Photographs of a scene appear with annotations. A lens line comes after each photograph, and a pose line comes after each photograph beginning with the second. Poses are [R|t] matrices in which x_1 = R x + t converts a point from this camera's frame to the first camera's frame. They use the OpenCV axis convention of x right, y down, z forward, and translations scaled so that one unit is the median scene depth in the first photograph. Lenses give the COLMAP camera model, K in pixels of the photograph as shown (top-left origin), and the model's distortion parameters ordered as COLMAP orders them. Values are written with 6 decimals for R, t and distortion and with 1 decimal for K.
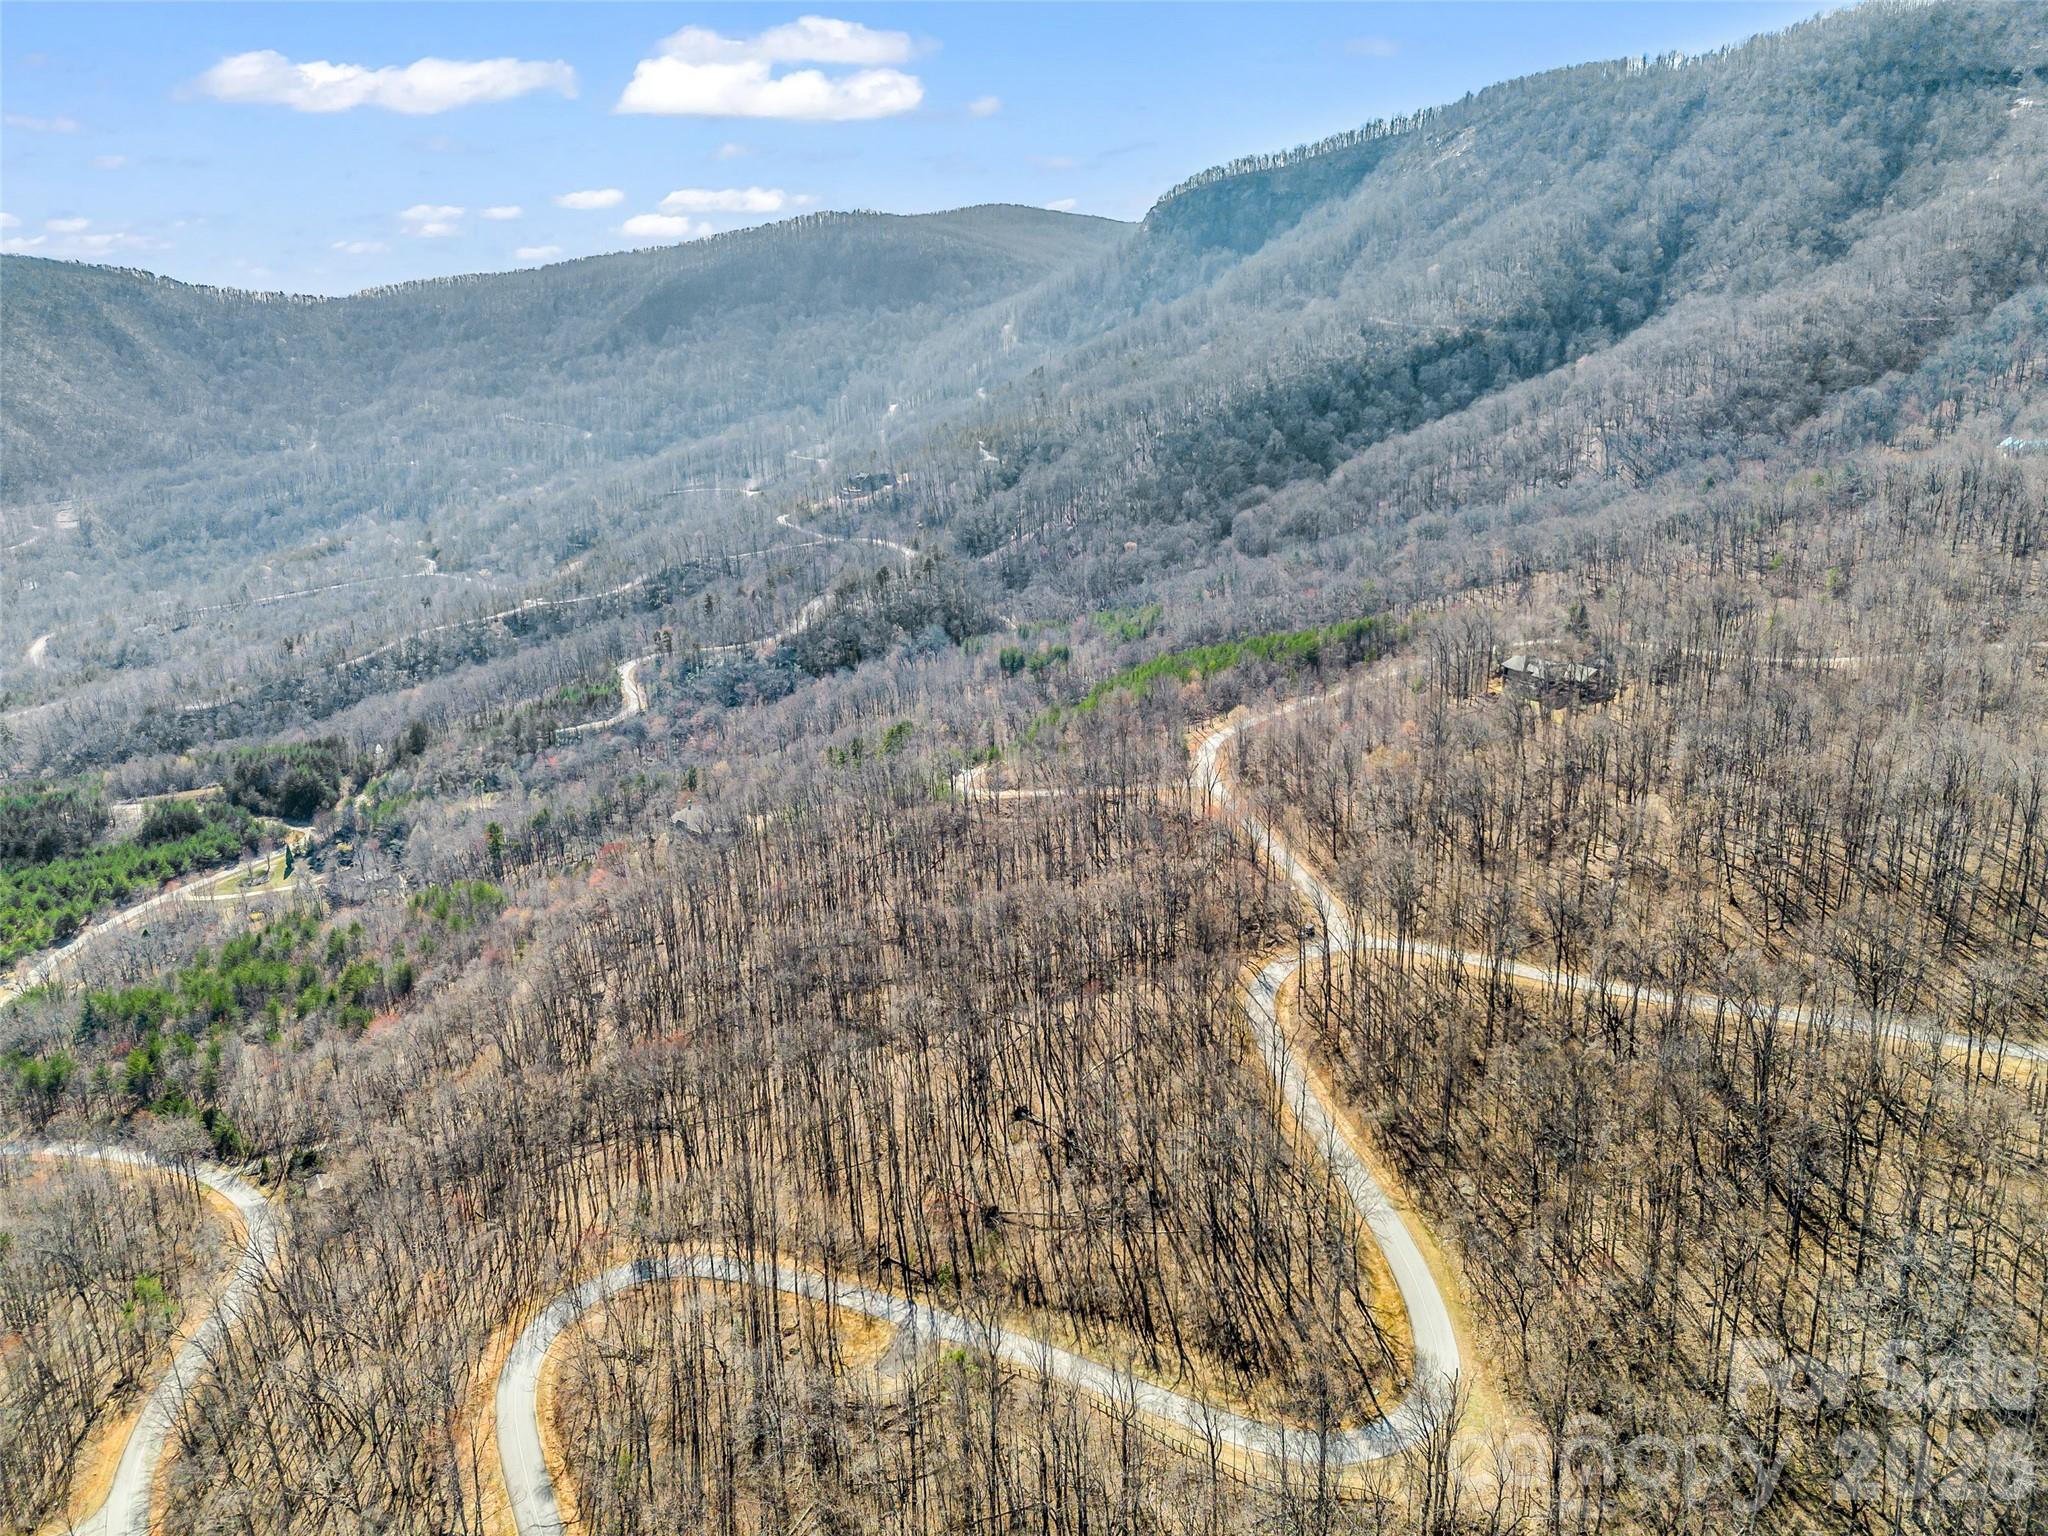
lens RADIAL K [[1459.5, 0, 1024.0], [0, 1459.5, 768.0], [0, 0, 1]] dist [0.063345, -0.056736]
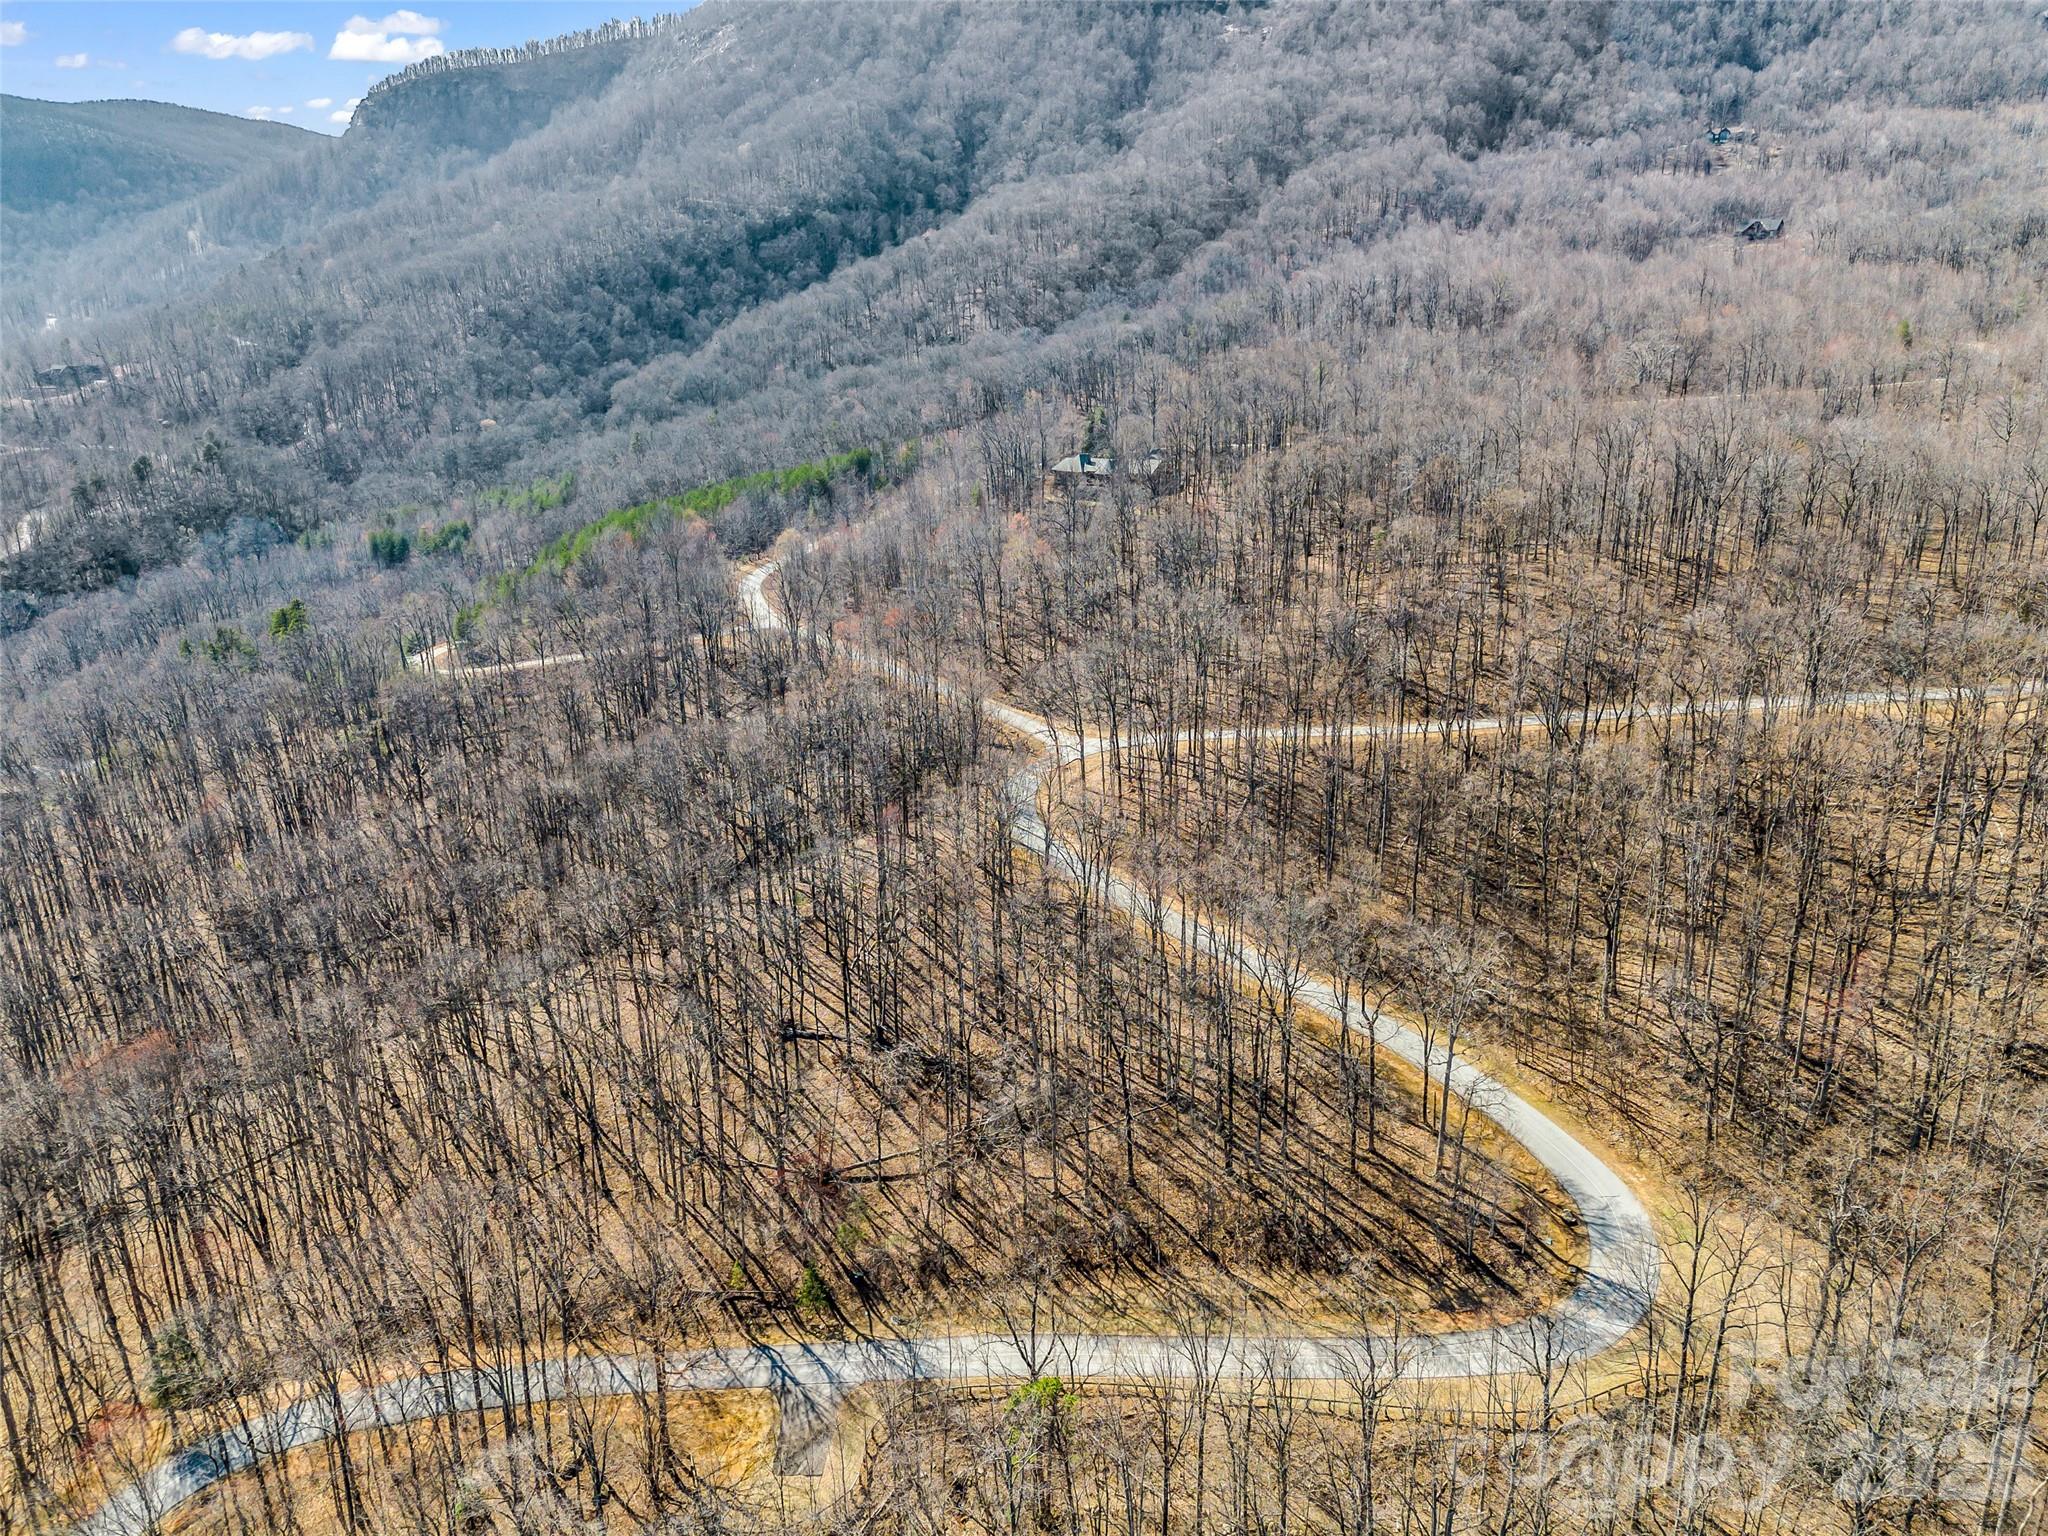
lens RADIAL K [[1459.5, 0, 1024.0], [0, 1459.5, 768.0], [0, 0, 1]] dist [0.063345, -0.056736]
pose [[0.876929, -0.136498, 0.460829, -0.056378], [0.127117, 0.990550, 0.051505, 0.027940], [-0.463504, 0.013413, 0.885993, 0.103528]]
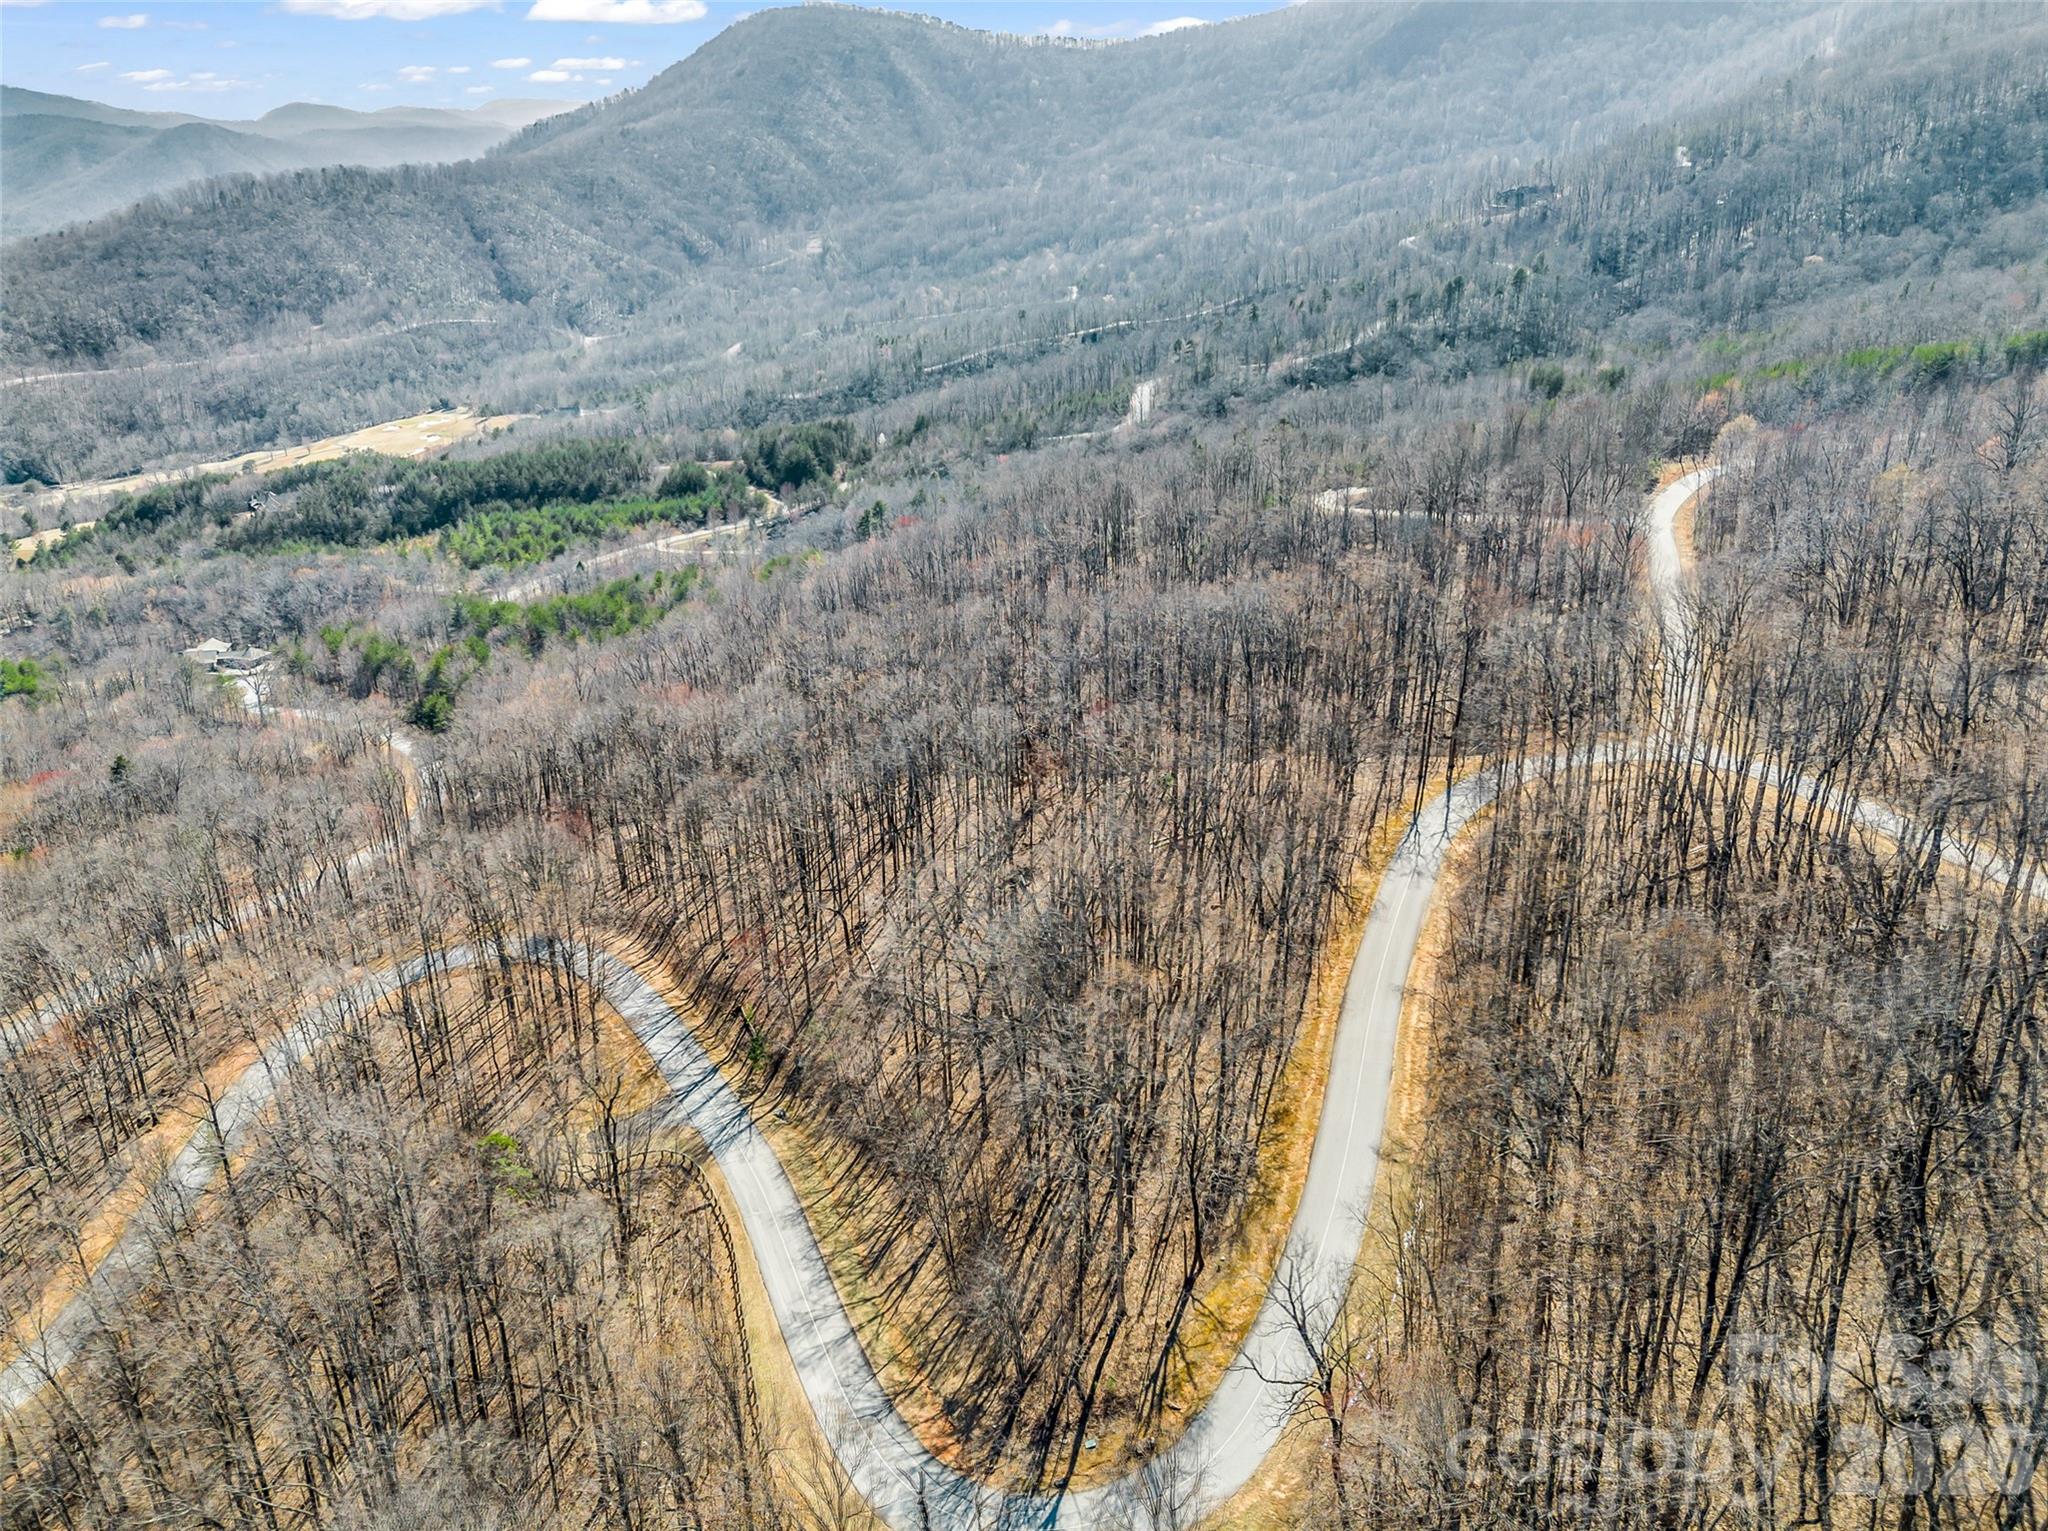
lens RADIAL K [[1449.0, 0, 1024.0], [0, 1449.0, 765.5], [0, 0, 1]] dist [0.047426, -0.002759]
pose [[0.873701, 0.191887, -0.447019, 0.086005], [-0.129733, 0.977545, 0.166056, 0.019219], [0.468845, -0.087091, 0.878976, 0.112492]]
